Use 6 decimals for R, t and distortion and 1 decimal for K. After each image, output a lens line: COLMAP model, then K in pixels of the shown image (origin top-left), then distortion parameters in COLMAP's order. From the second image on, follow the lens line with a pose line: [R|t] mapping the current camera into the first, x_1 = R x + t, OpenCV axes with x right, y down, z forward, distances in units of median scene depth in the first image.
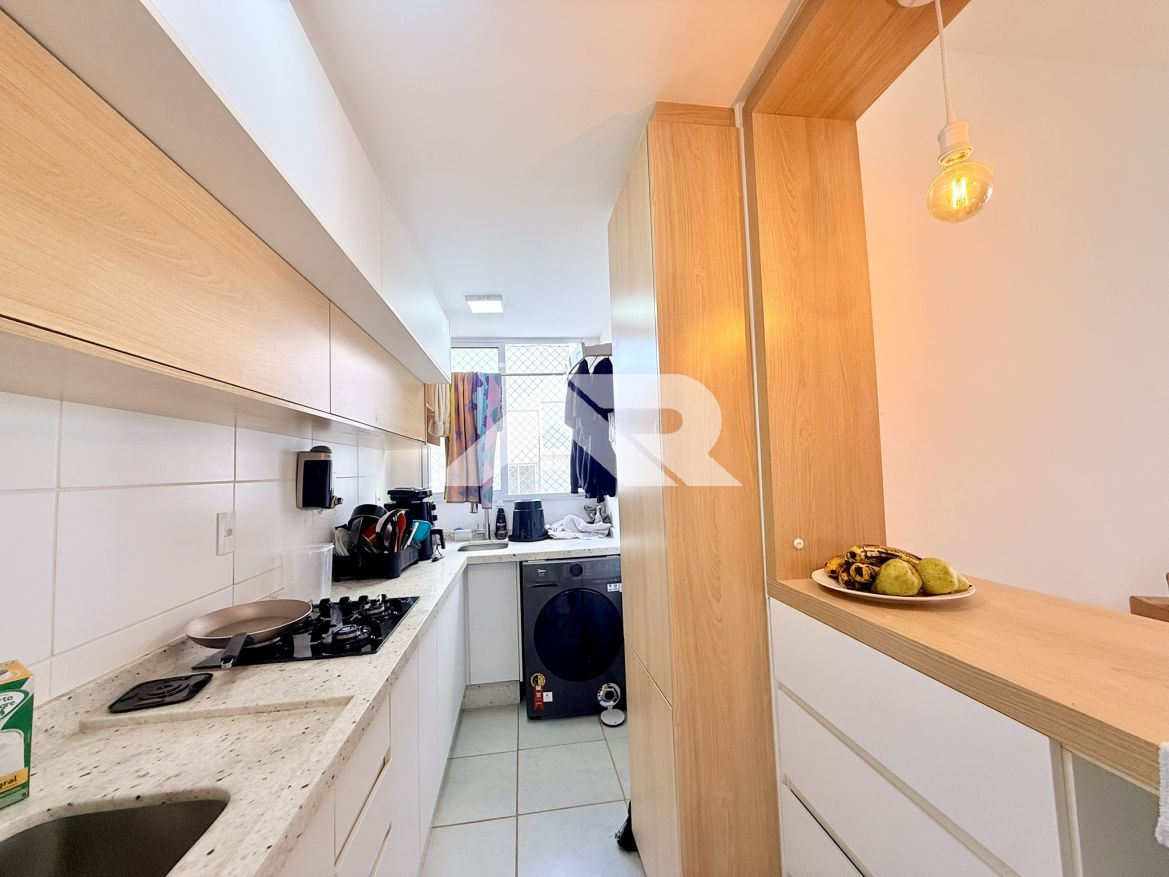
lens RADIAL K [[466.1, 0, 585.5], [0, 466.1, 438.6], [0, 0, 1]] dist [-0.001260, -0.001010]
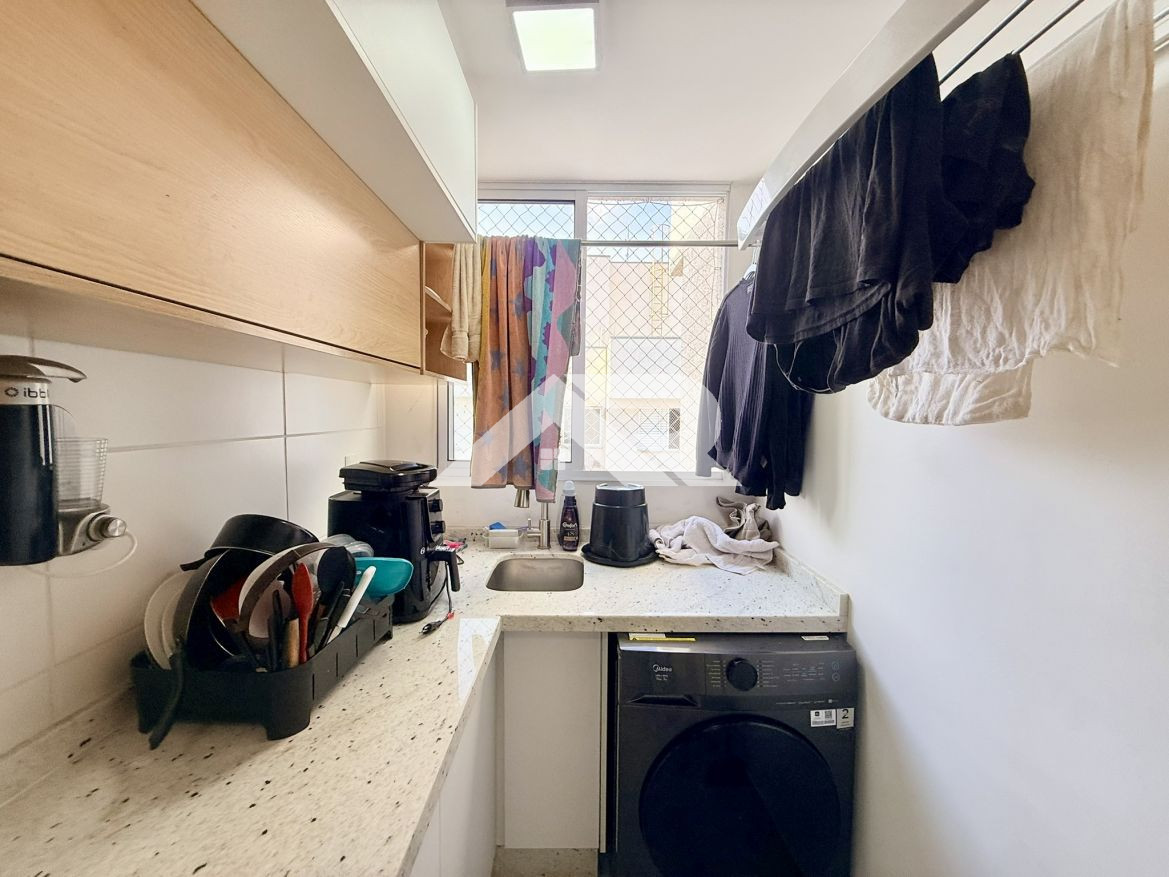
lens RADIAL K [[466.1, 0, 583.9], [0, 466.1, 438.3], [0, 0, 1]] dist [-0.001260, -0.001010]
pose [[0.990165, 0.053913, -0.129101, -0.101547], [-0.037513, 0.991288, 0.126255, 0.010463], [0.134783, -0.120170, 0.983561, 0.481138]]
